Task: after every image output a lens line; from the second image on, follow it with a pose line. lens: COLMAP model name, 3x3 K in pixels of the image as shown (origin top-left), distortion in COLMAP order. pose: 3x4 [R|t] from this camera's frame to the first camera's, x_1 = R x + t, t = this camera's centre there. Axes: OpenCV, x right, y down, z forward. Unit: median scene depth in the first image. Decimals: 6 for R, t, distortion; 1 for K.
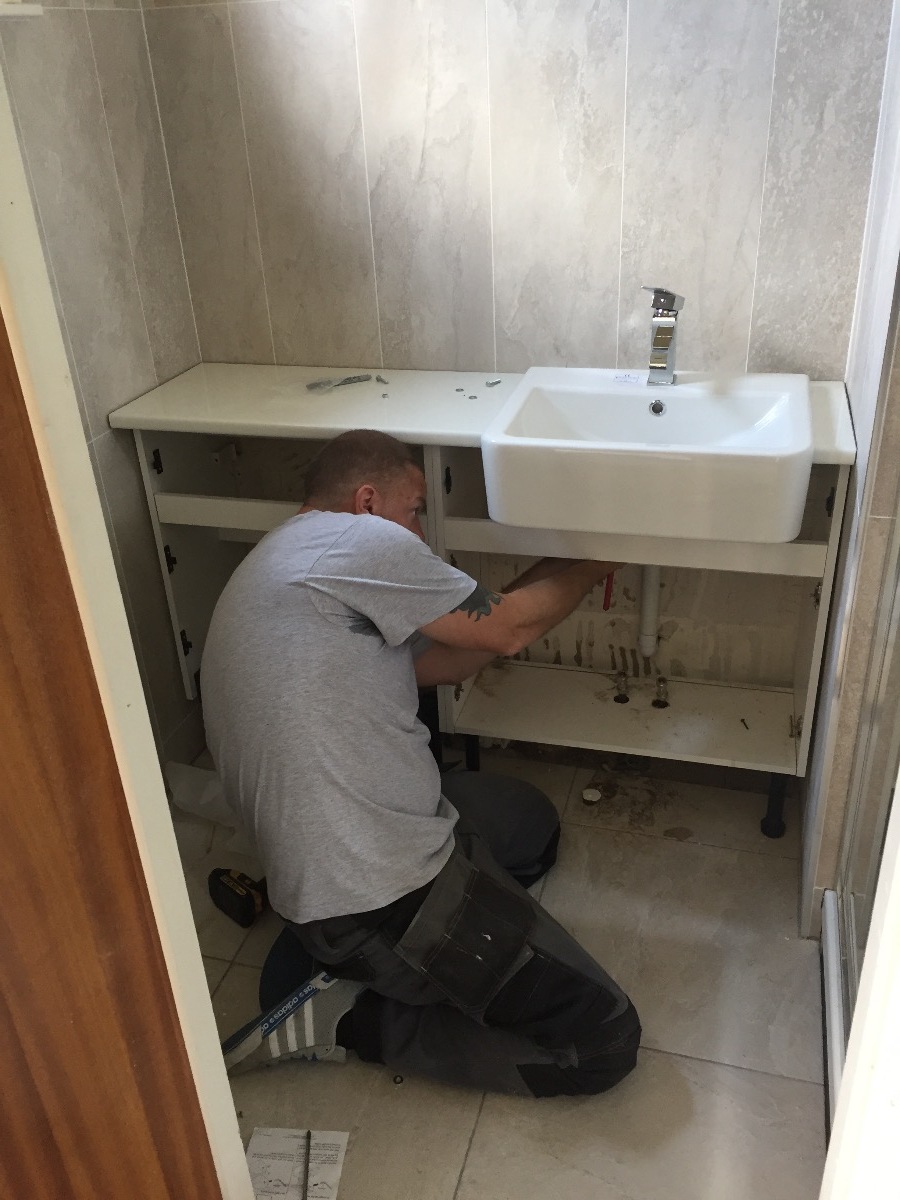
lens RADIAL K [[1031.3, 0, 461.1], [0, 1031.3, 602.8], [0, 0, 1]] dist [0.071657, -0.112095]
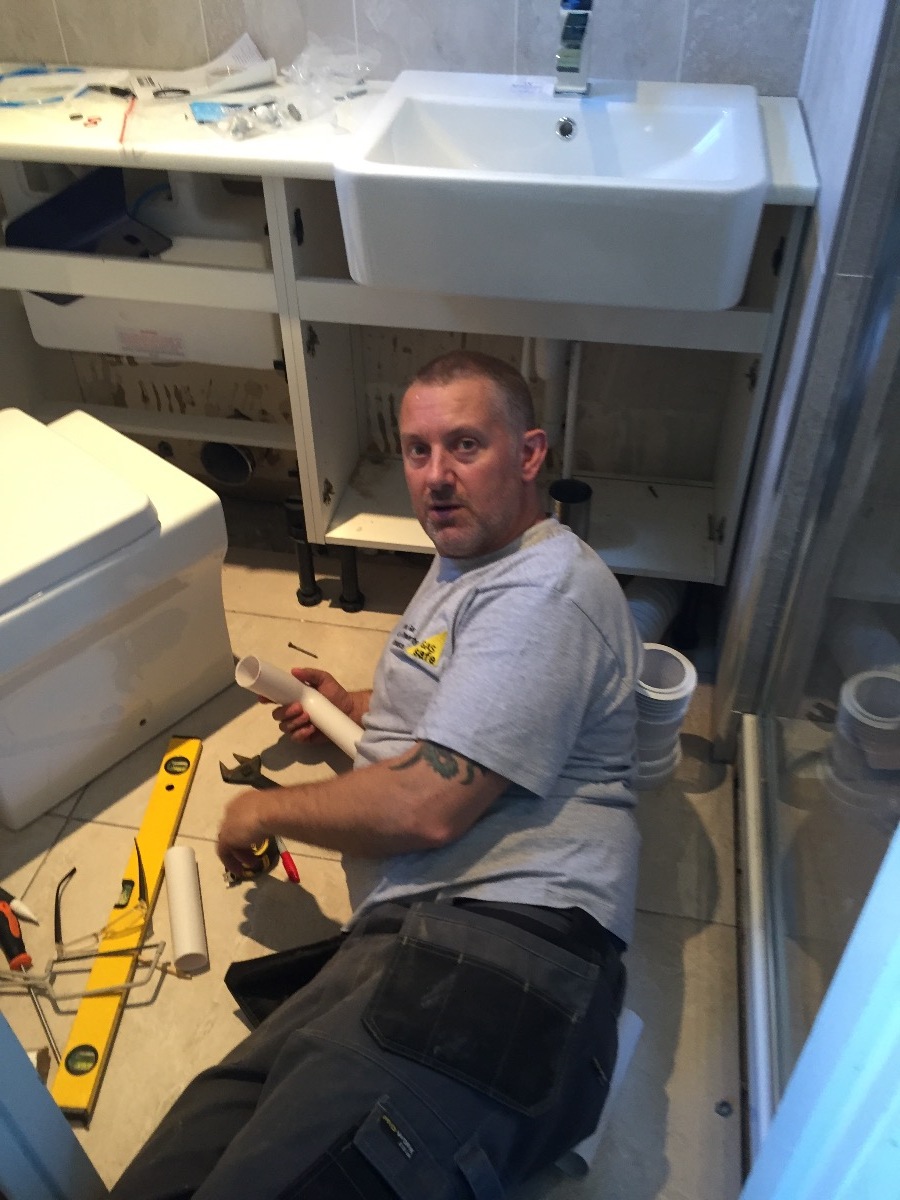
lens RADIAL K [[1031.3, 0, 457.3], [0, 1031.3, 605.3], [0, 0, 1]] dist [0.071657, -0.112095]
pose [[0.995550, -0.030251, 0.089252, 0.027092], [0.009867, 0.975333, 0.220517, -0.013039], [-0.093721, -0.218655, 0.971291, 0.169691]]
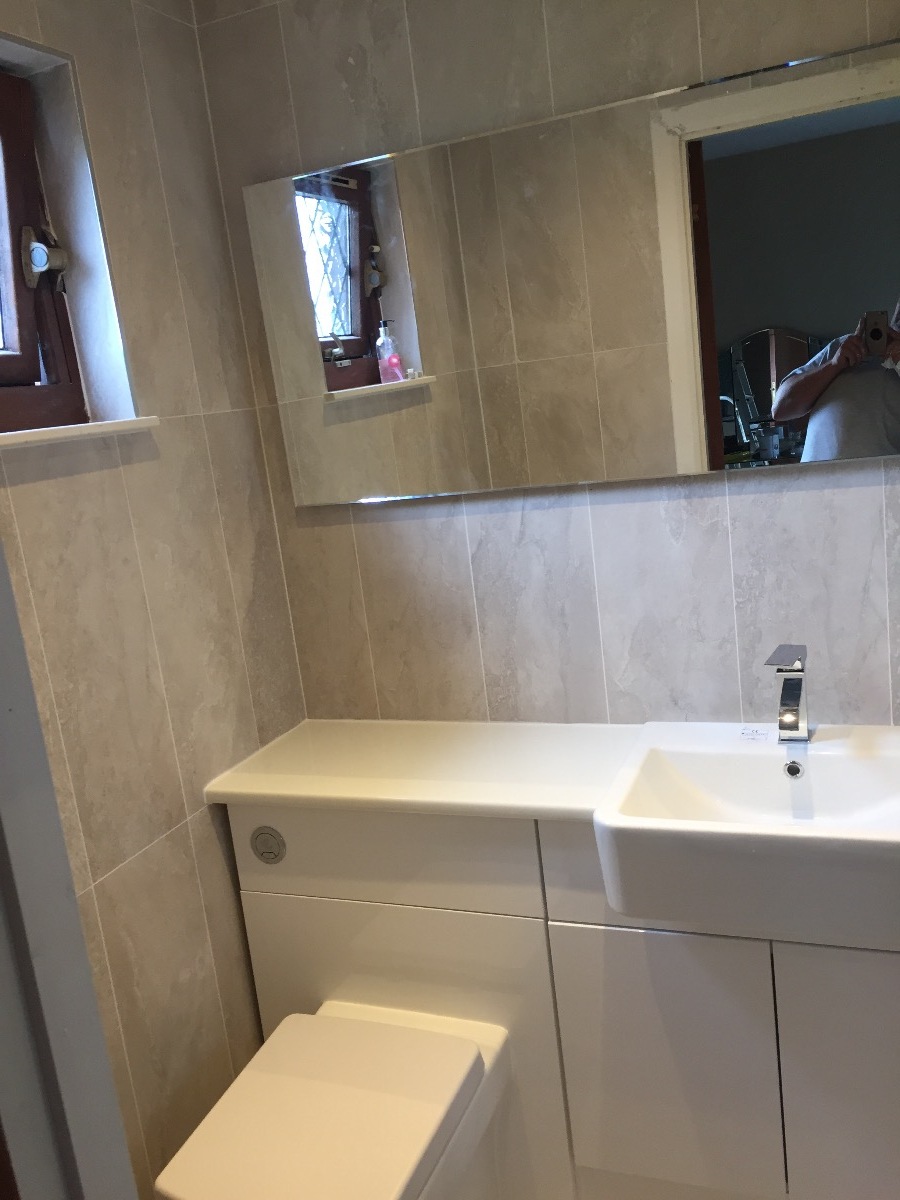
lens RADIAL K [[1031.3, 0, 451.9], [0, 1031.3, 594.5], [0, 0, 1]] dist [0.071657, -0.112095]
pose [[0.990410, -0.049926, -0.128821, 0.020609], [0.011574, 0.959127, -0.282739, -0.081334], [0.137672, 0.278537, 0.950507, 0.067068]]
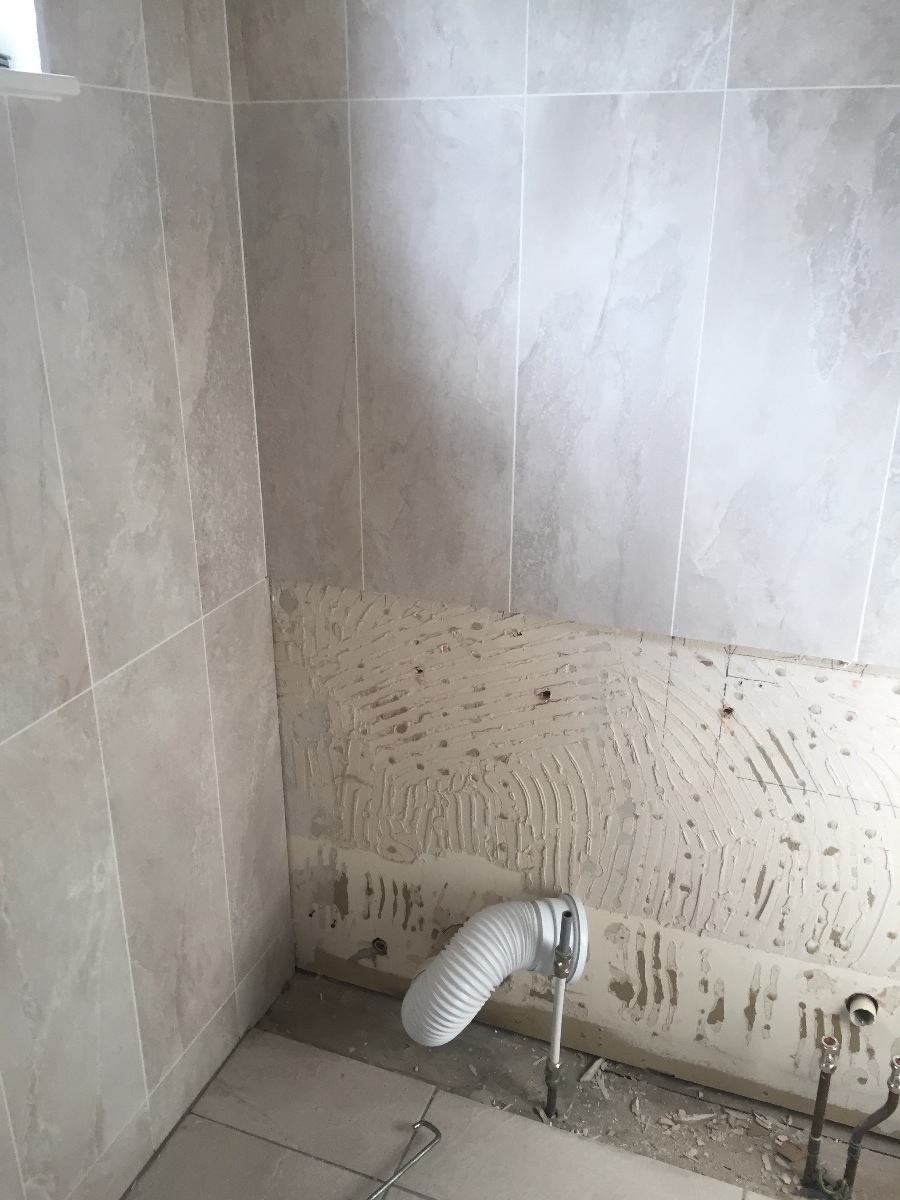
lens RADIAL K [[1031.3, 0, 451.4], [0, 1031.3, 596.6], [0, 0, 1]] dist [0.071657, -0.112095]
pose [[0.994185, 0.080644, -0.071365, -0.073636], [-0.088195, 0.990022, -0.109902, -0.160926], [0.061790, 0.115557, 0.991377, 0.326583]]
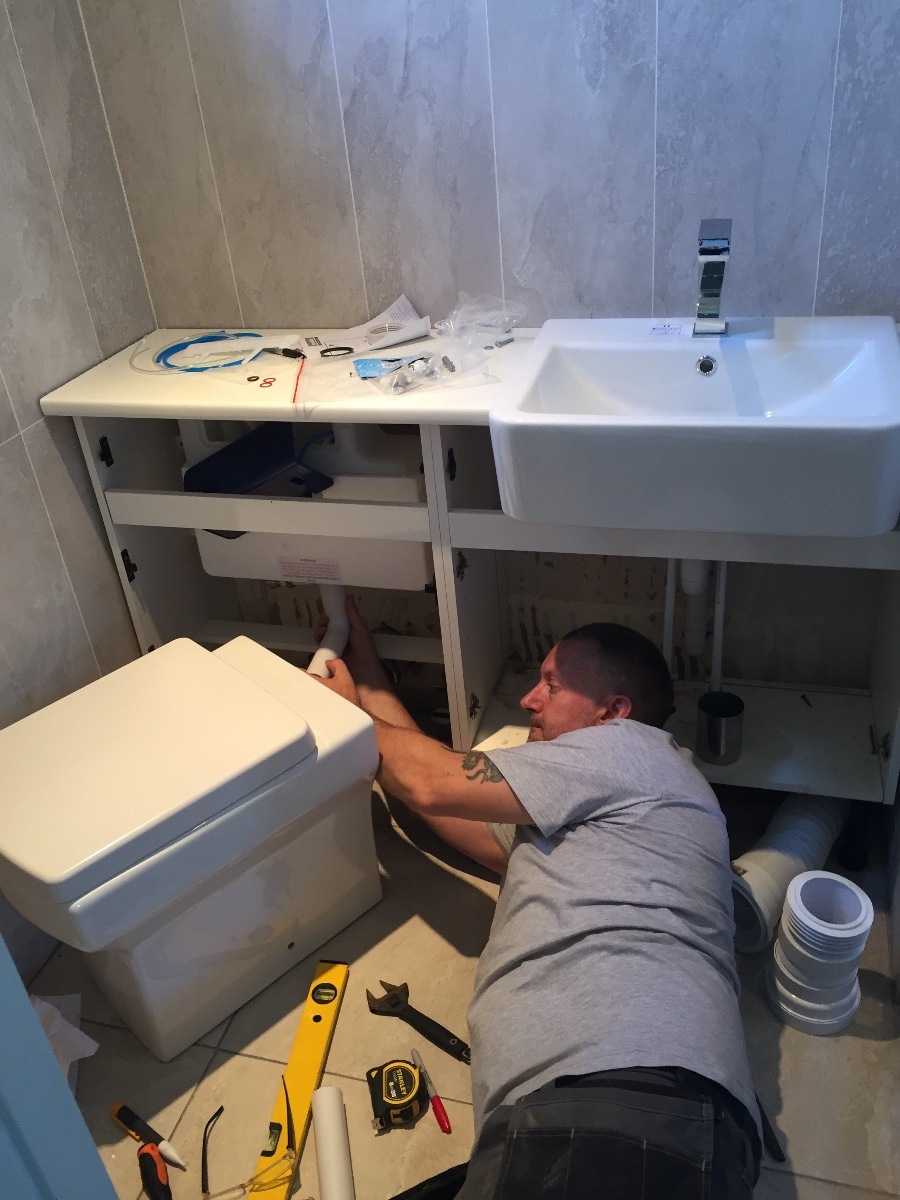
lens RADIAL K [[1031.3, 0, 460.0], [0, 1031.3, 602.5], [0, 0, 1]] dist [0.071657, -0.112095]
pose [[0.999143, -0.035149, -0.021839, 0.008048], [0.036155, 0.998216, 0.047516, -0.047887], [0.020130, -0.048265, 0.998632, 0.174529]]
